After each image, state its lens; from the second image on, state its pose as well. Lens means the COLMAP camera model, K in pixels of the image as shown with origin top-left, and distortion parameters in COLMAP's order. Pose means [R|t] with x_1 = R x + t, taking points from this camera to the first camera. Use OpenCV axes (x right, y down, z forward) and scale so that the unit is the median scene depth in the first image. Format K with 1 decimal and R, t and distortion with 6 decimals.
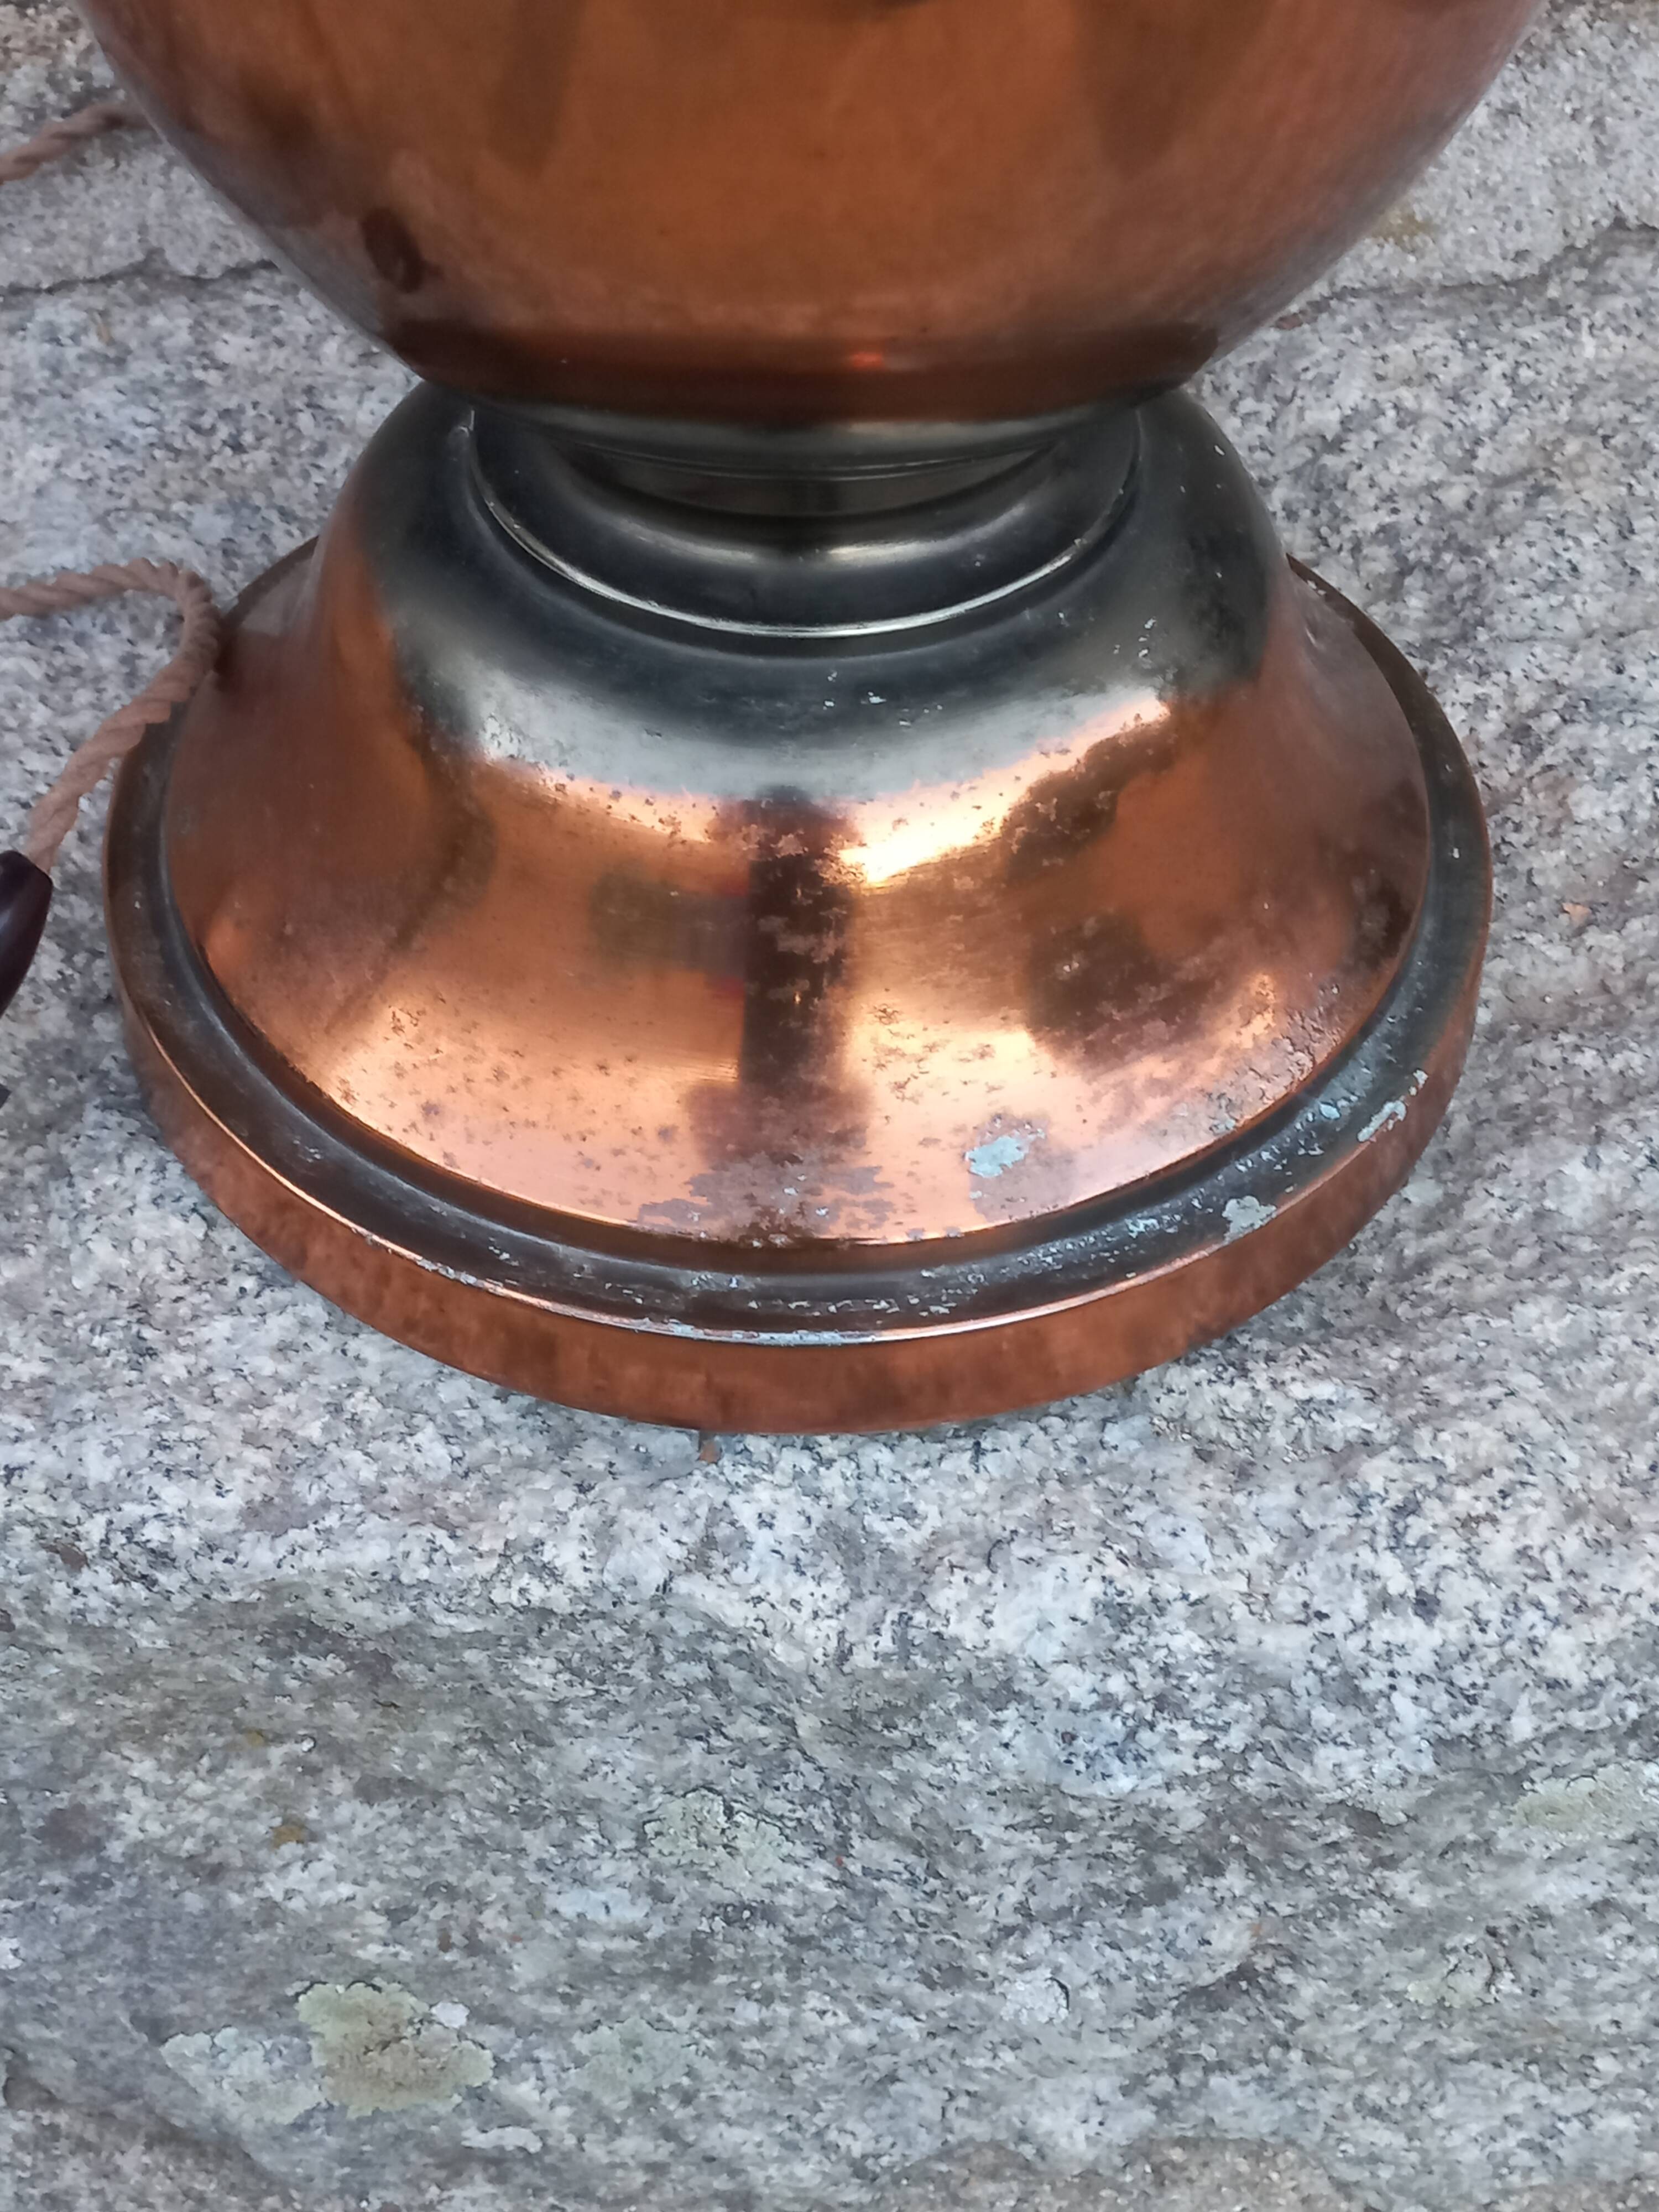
lens RADIAL K [[3210.1, 0, 835.7], [0, 3210.1, 1118.0], [0, 0, 1]] dist [0.060689, 0.000000]
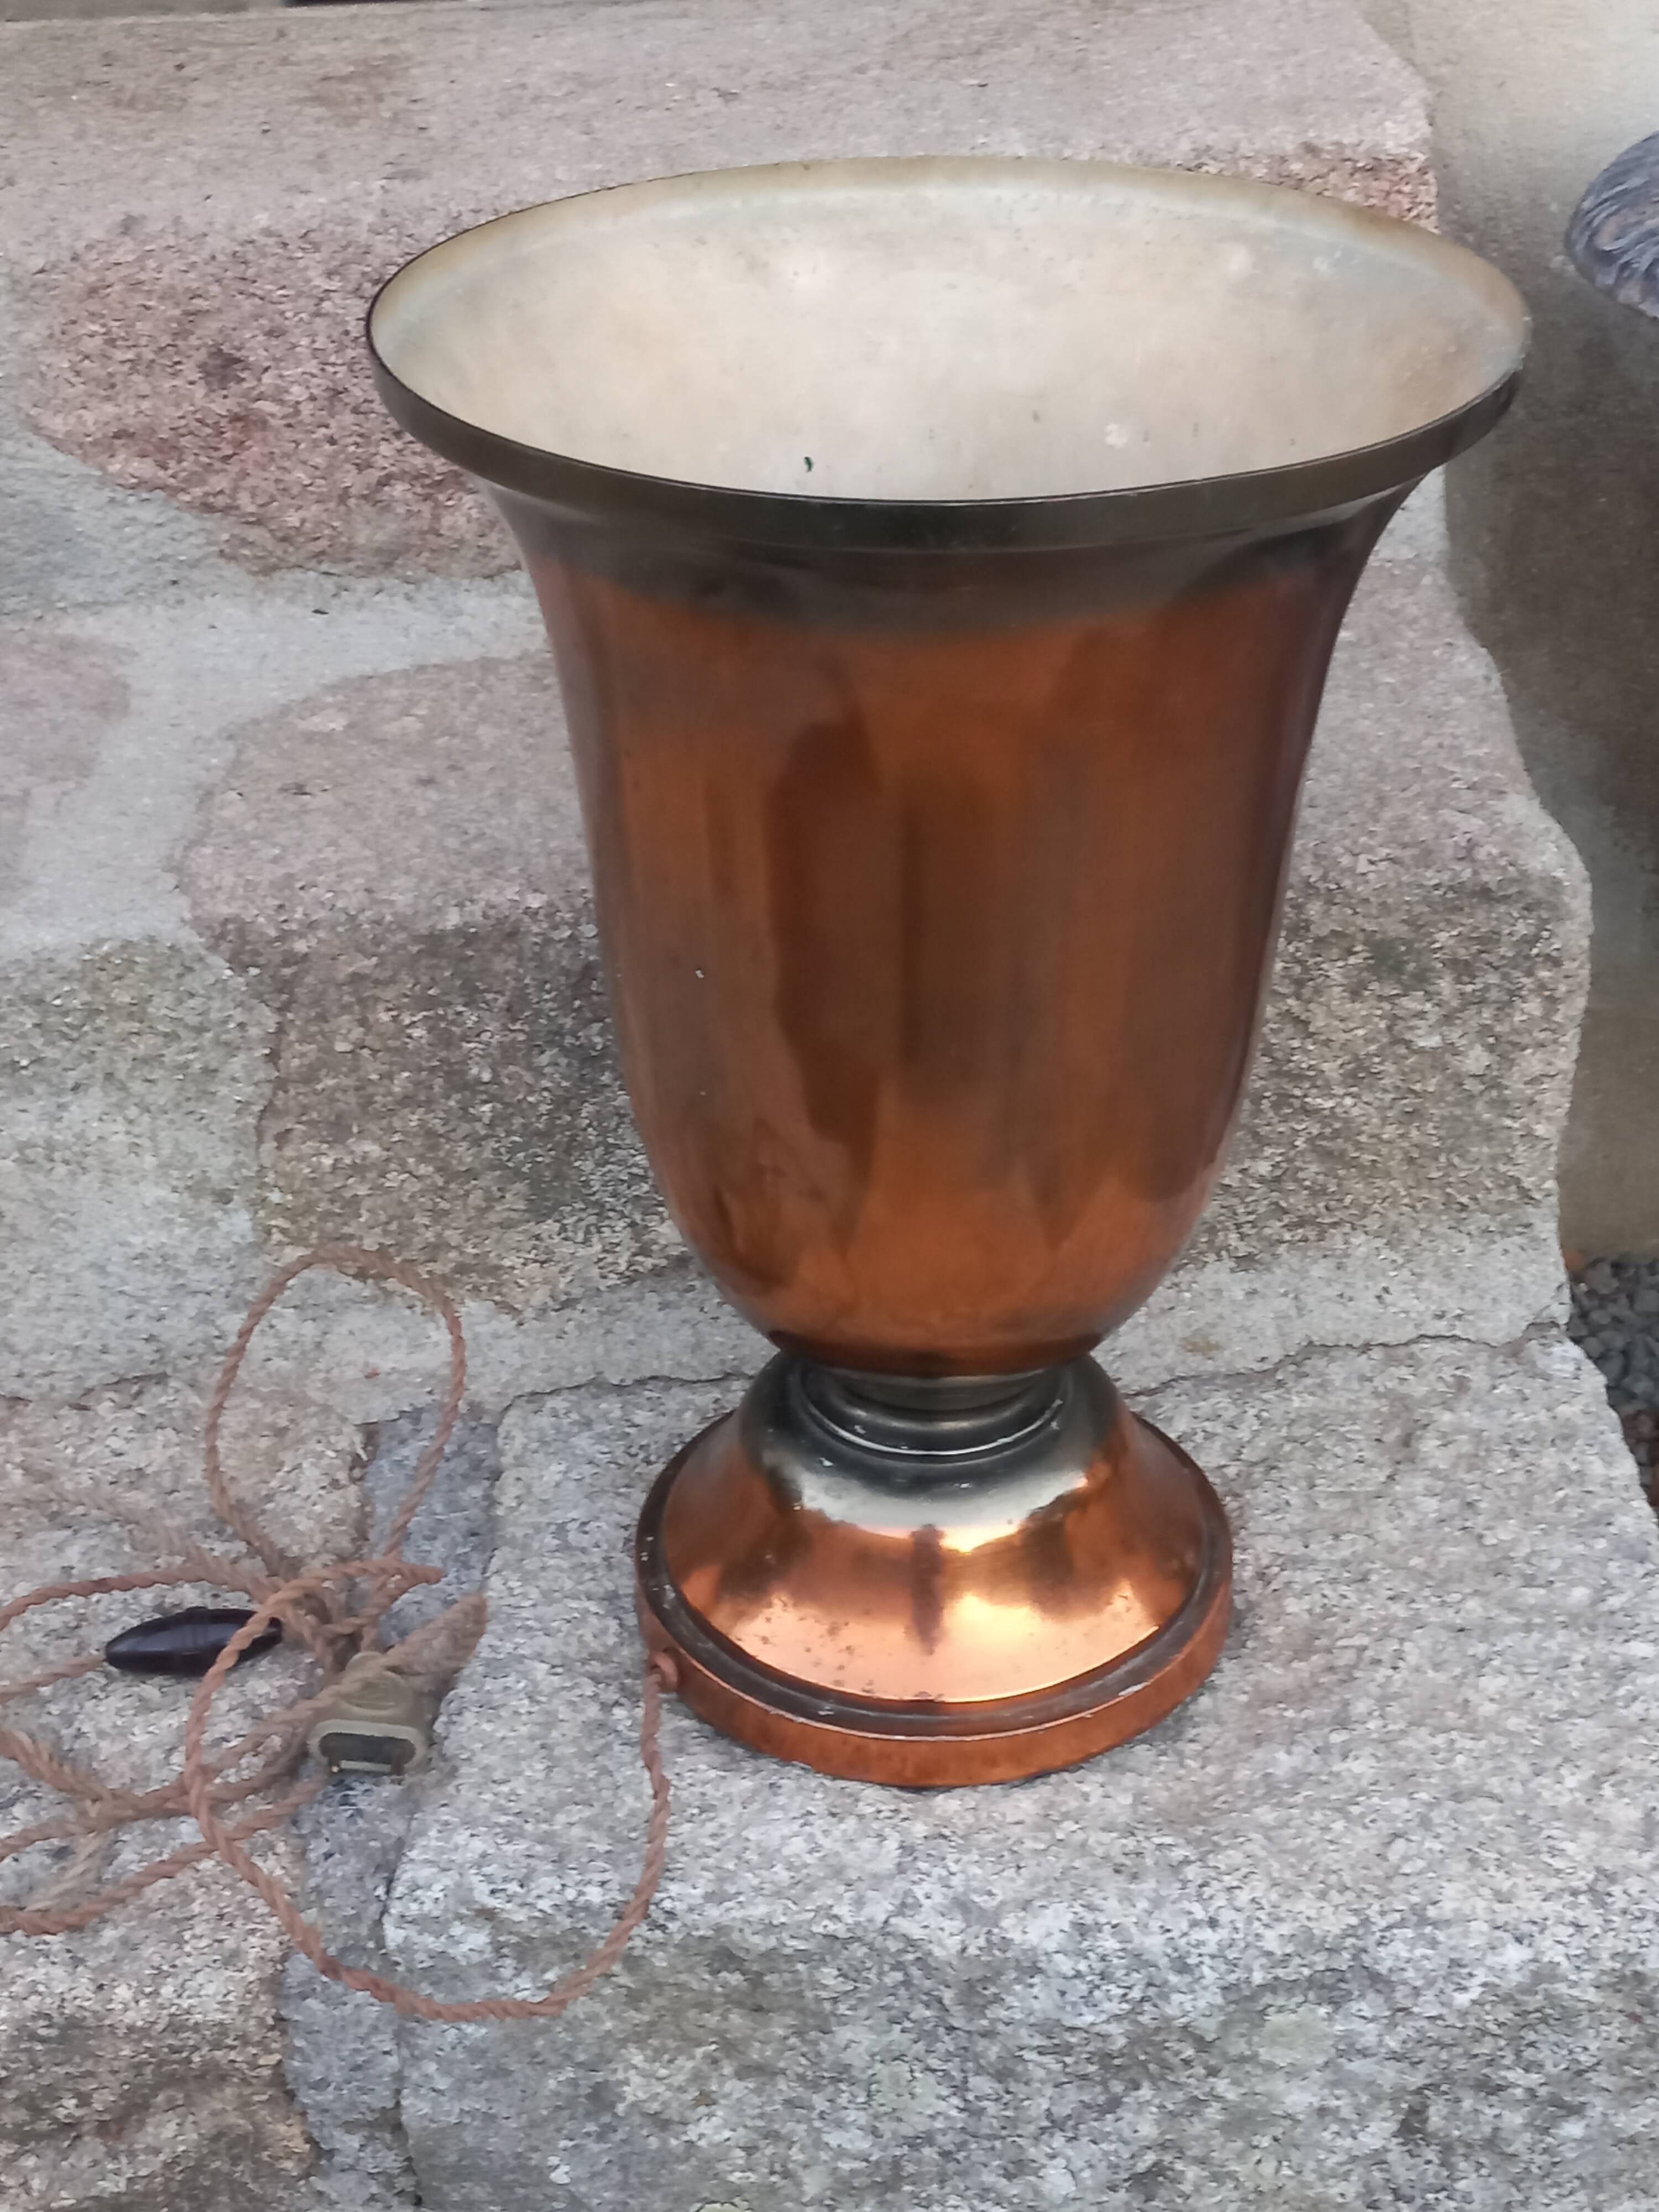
lens RADIAL K [[3210.1, 0, 824.4], [0, 3210.1, 1085.6], [0, 0, 1]] dist [0.060689, 0.000000]
pose [[0.999601, -0.025321, -0.012531, -0.048204], [0.019576, 0.940592, -0.338975, 0.332617], [0.020370, 0.338595, 0.940712, -1.277002]]
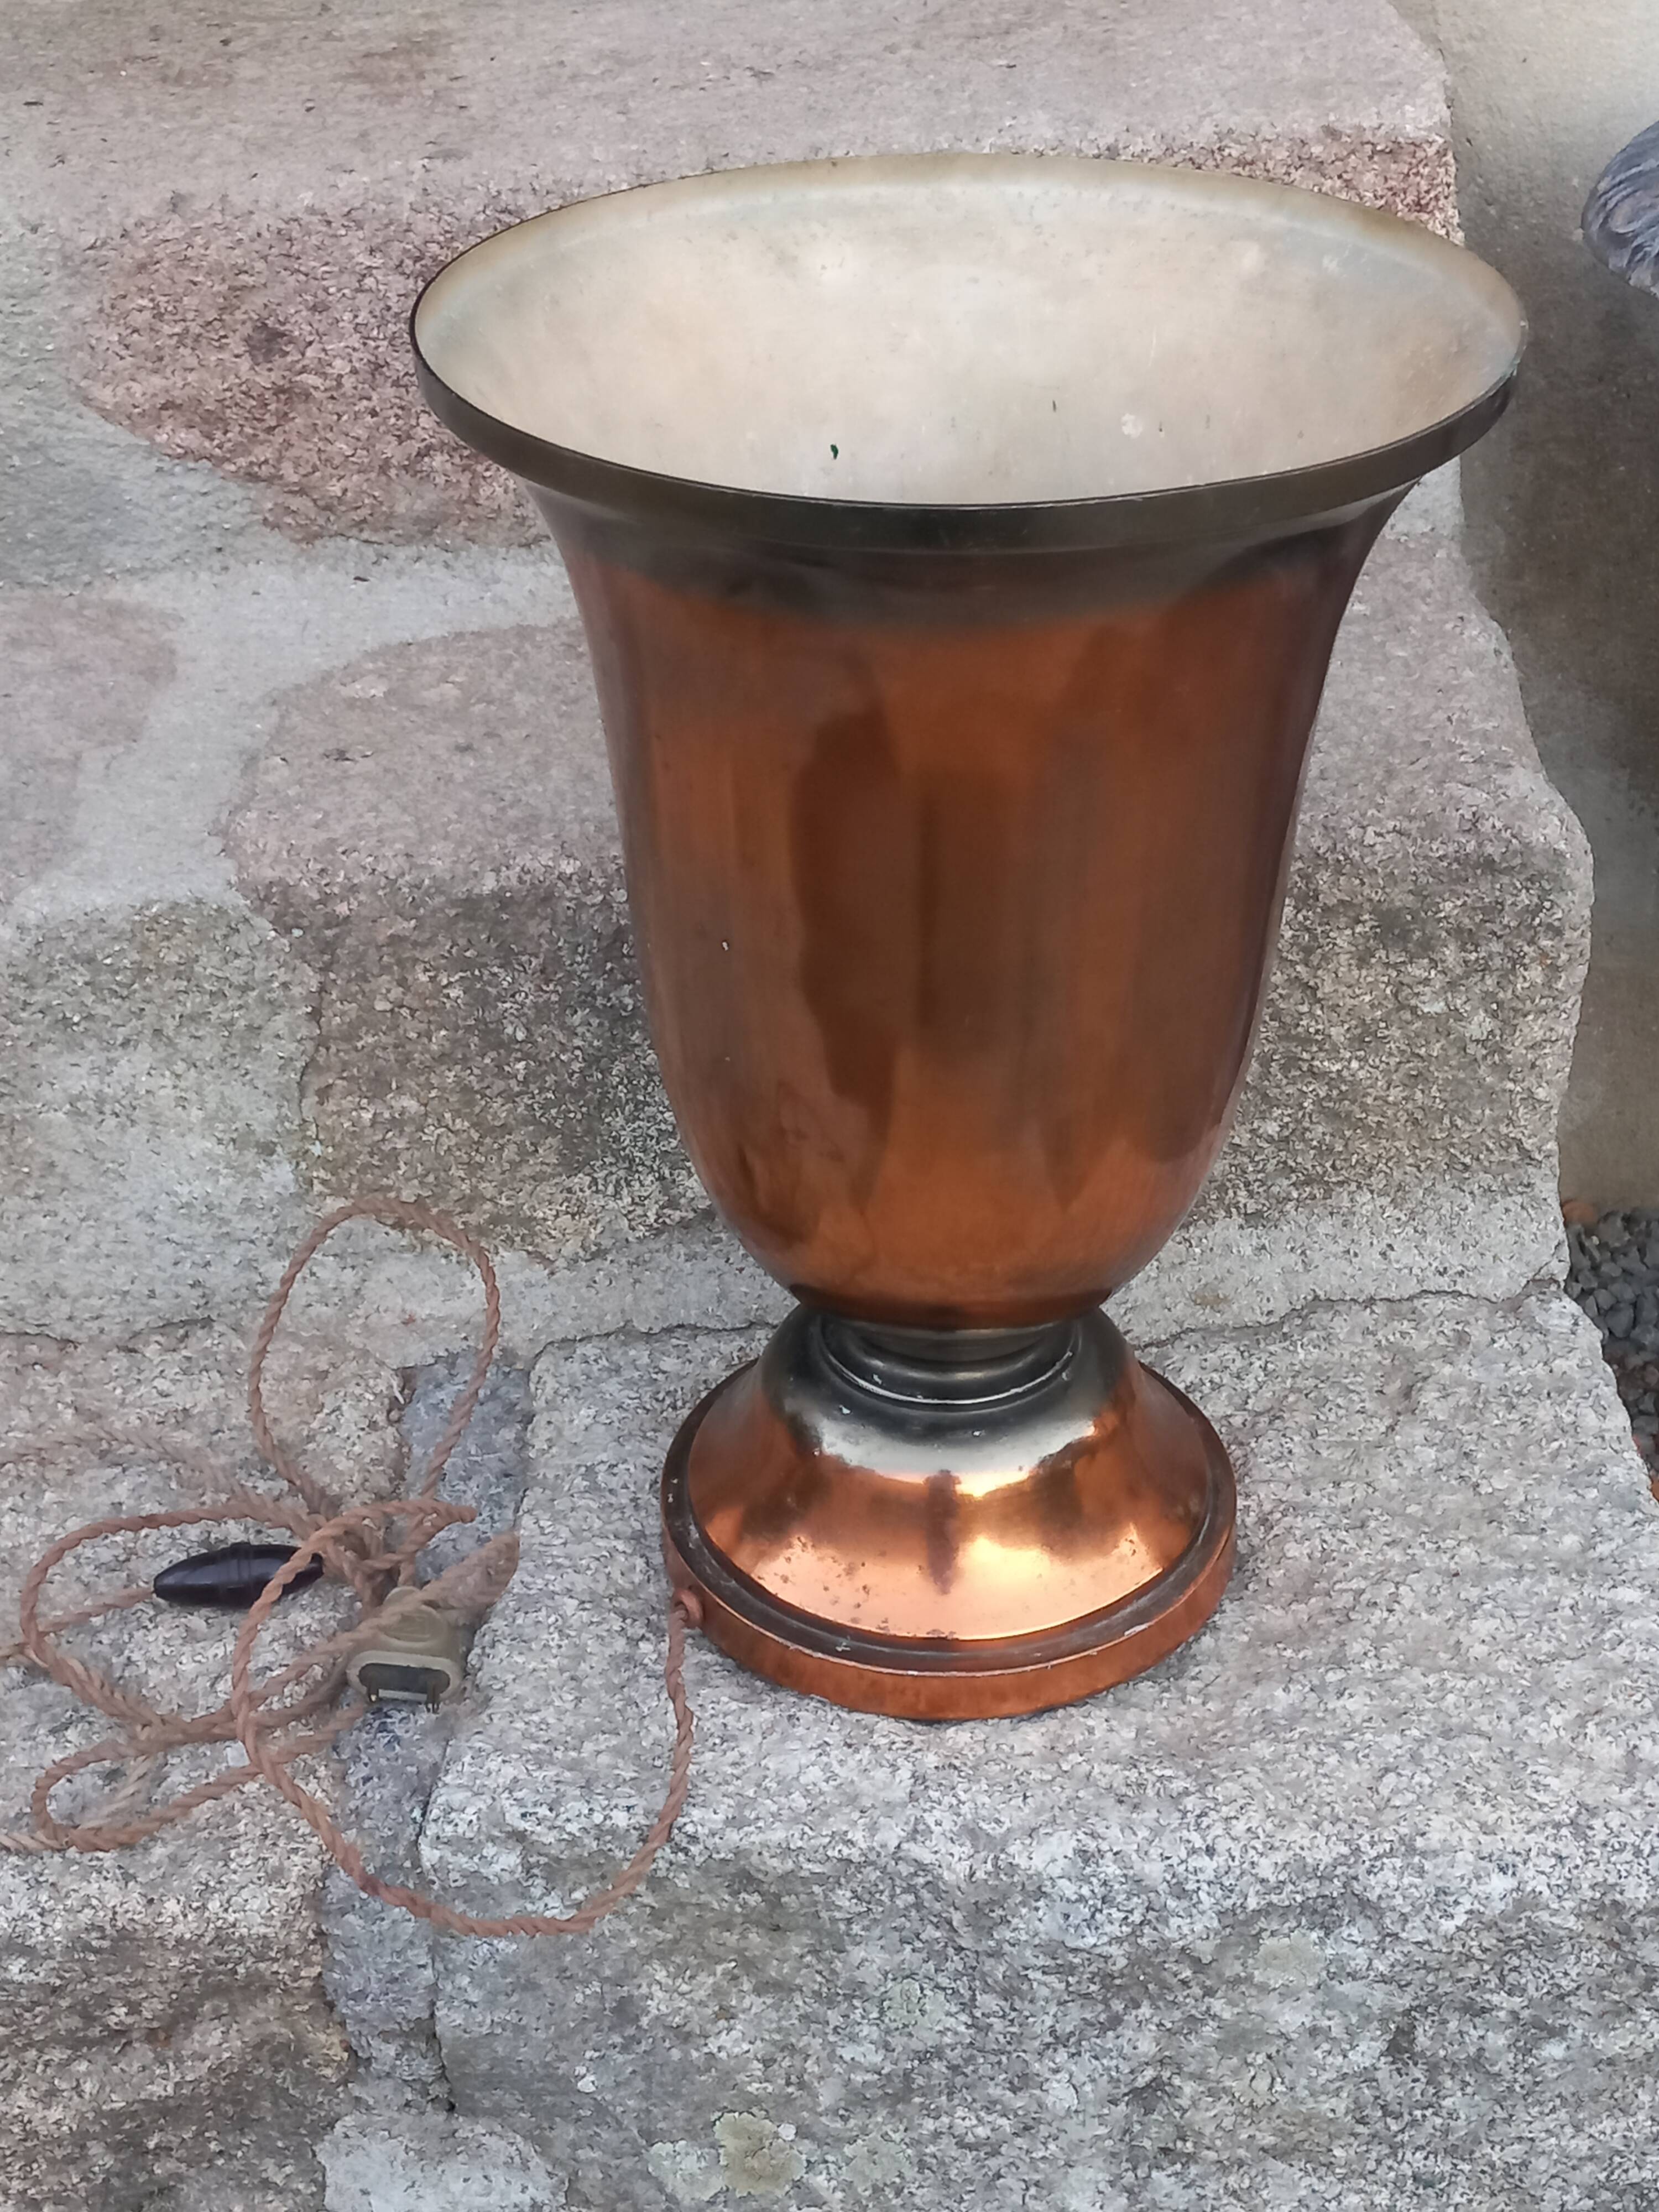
lens RADIAL K [[3210.1, 0, 819.6], [0, 3210.1, 1100.2], [0, 0, 1]] dist [0.060689, 0.000000]
pose [[0.999531, -0.018025, -0.024756, -0.038073], [0.009181, 0.947614, -0.319286, 0.352797], [0.029214, 0.318909, 0.947335, -1.365238]]
